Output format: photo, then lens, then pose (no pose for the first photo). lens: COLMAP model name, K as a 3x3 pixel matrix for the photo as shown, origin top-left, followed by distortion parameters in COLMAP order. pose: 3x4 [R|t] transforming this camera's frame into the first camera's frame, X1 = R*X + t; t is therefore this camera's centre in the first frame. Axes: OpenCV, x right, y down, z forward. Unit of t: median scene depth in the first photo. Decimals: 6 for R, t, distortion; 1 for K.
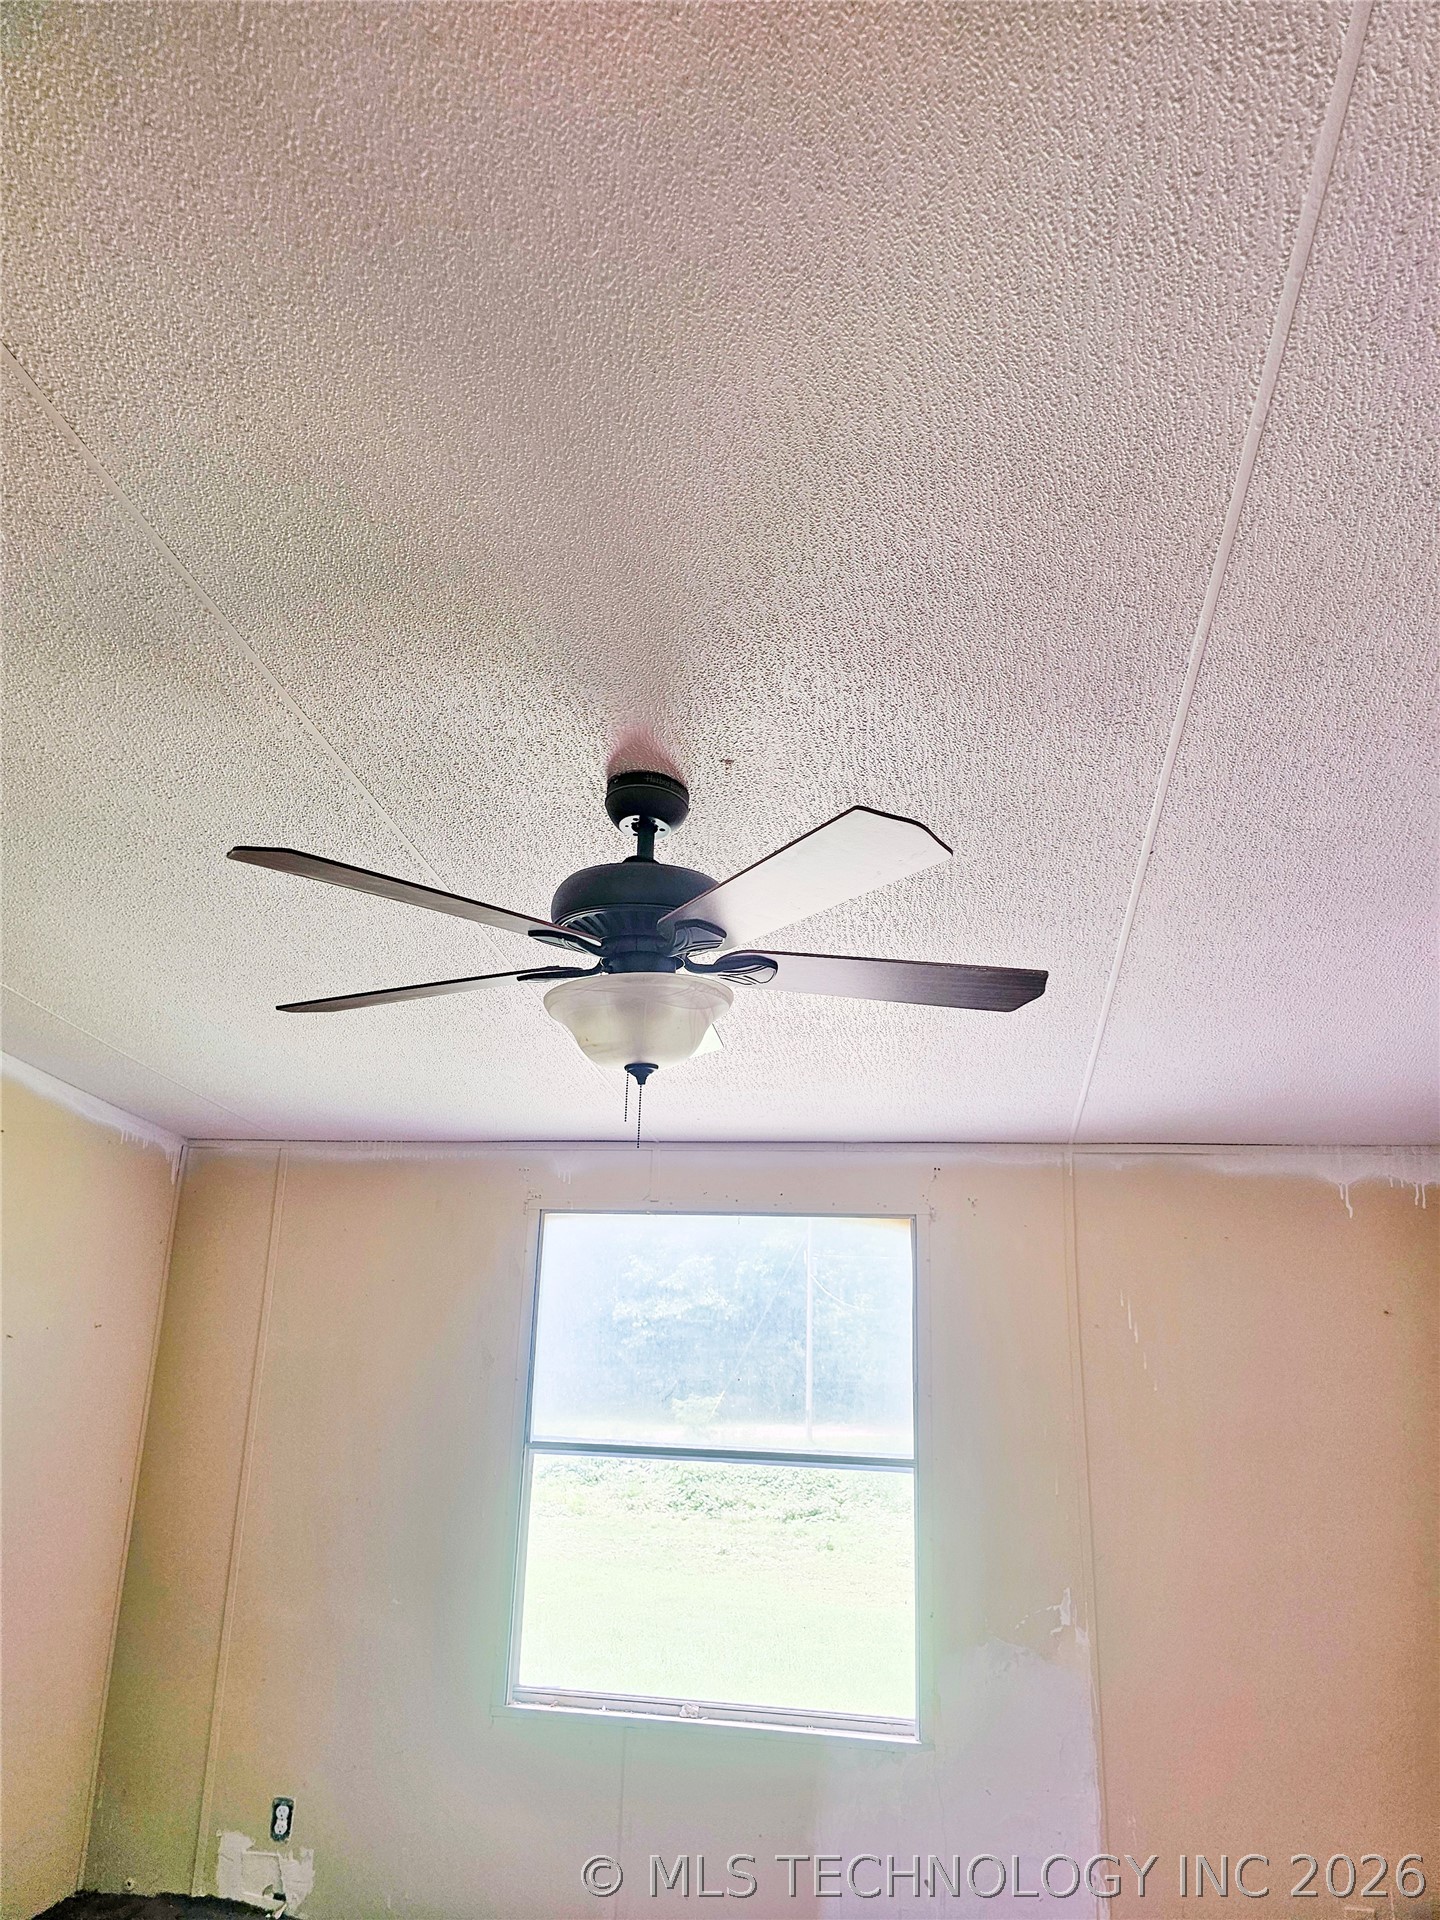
lens RADIAL K [[1293.2, 0, 727.9], [0, 1293.2, 951.7], [0, 0, 1]] dist [0.032501, -0.015443]
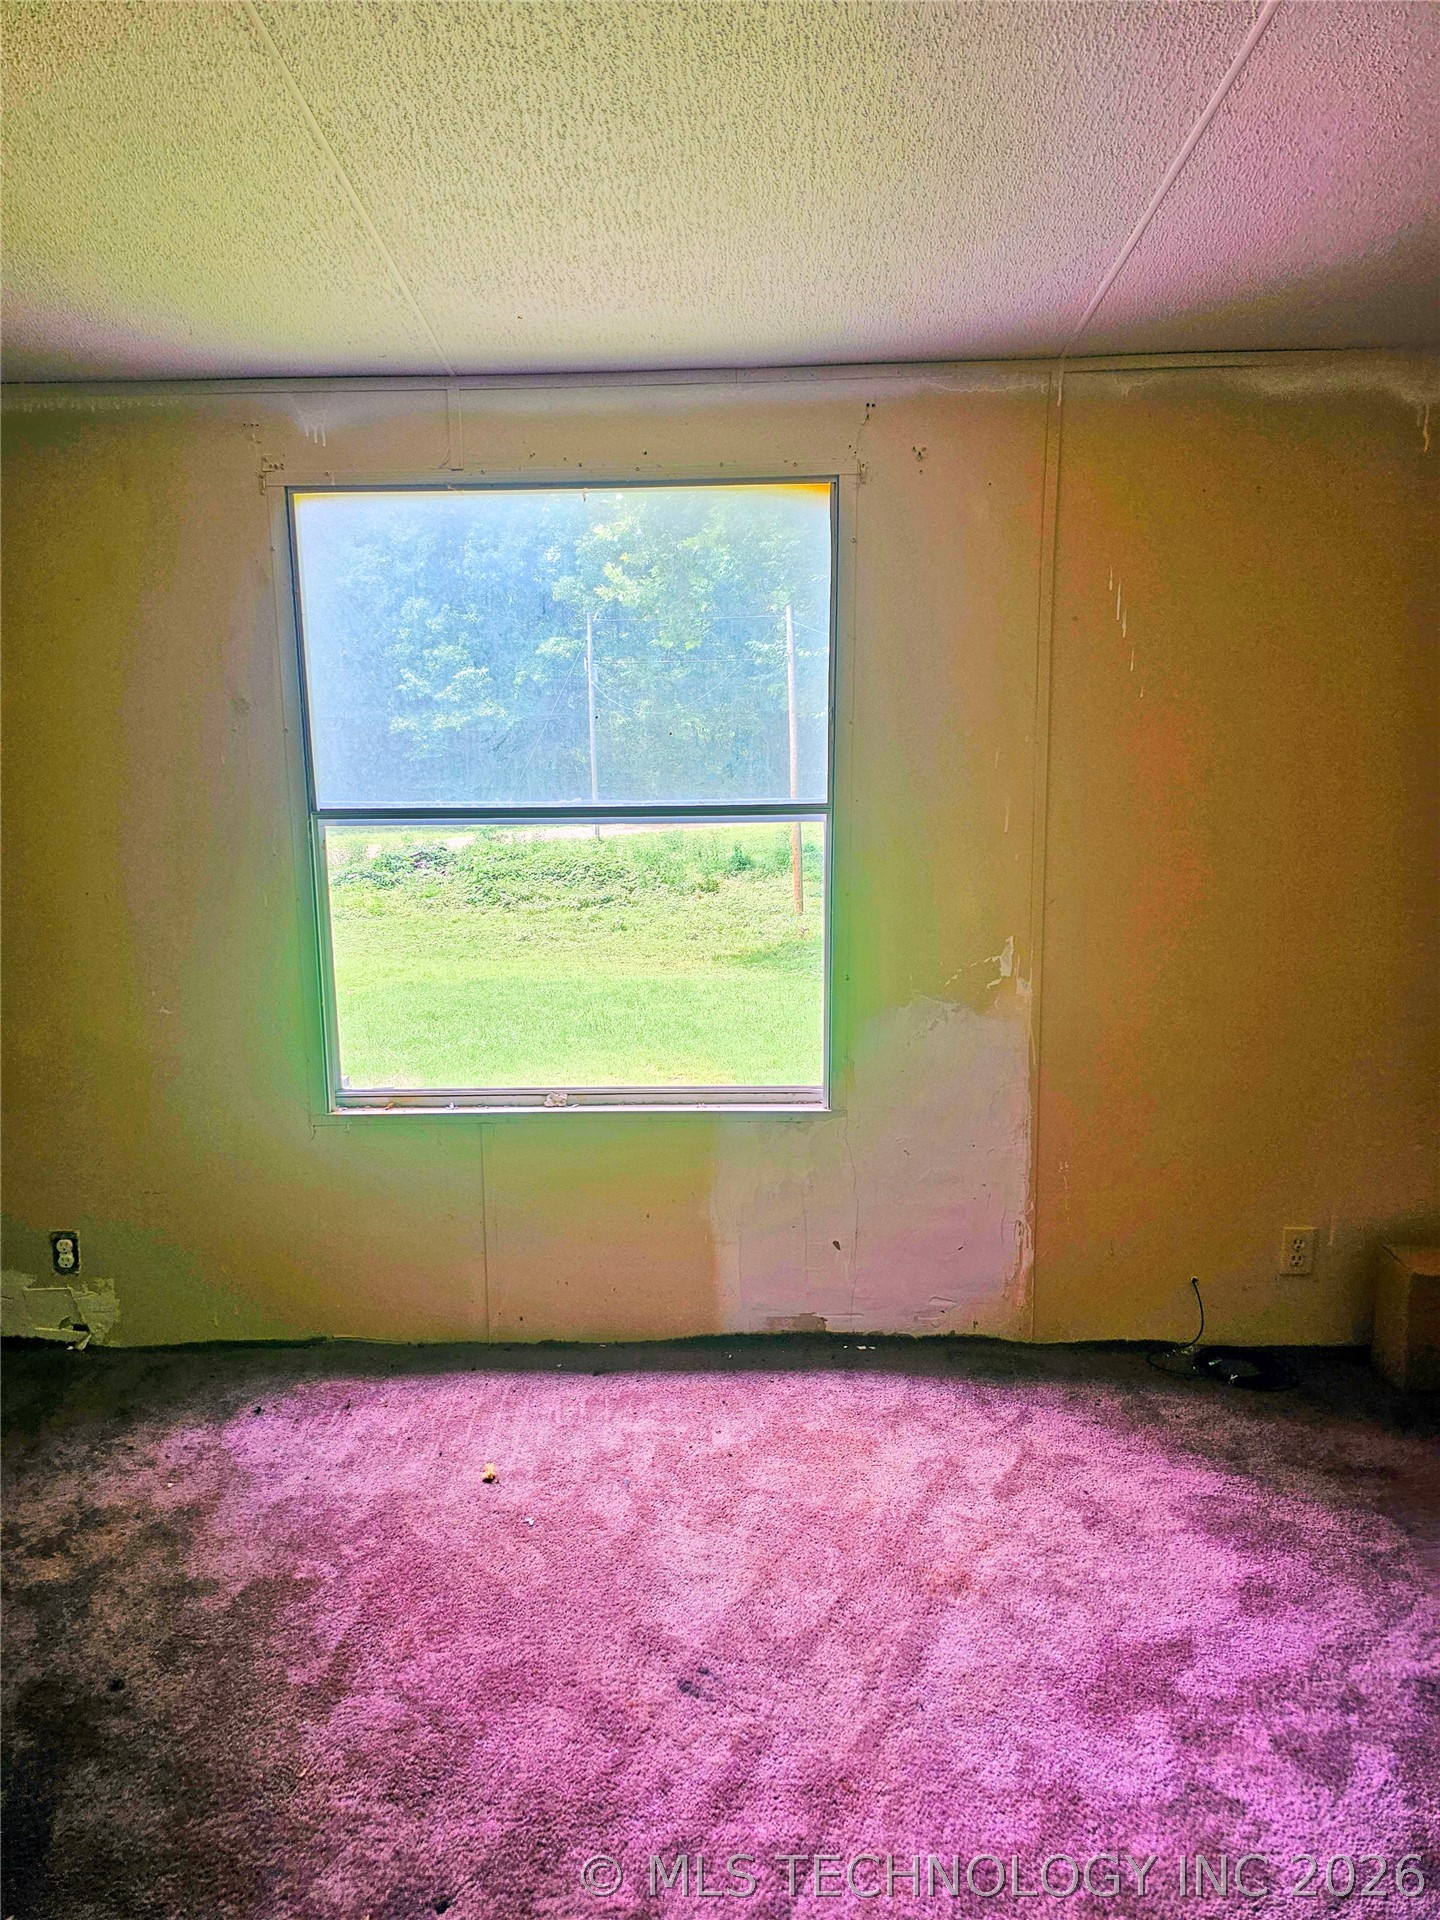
lens RADIAL K [[1293.2, 0, 702.2], [0, 1293.2, 958.2], [0, 0, 1]] dist [0.032501, -0.015443]
pose [[0.988021, -0.069183, 0.137946, -0.044872], [0.002184, 0.900062, 0.435757, 0.137145], [-0.154307, -0.430235, 0.889431, 0.283806]]
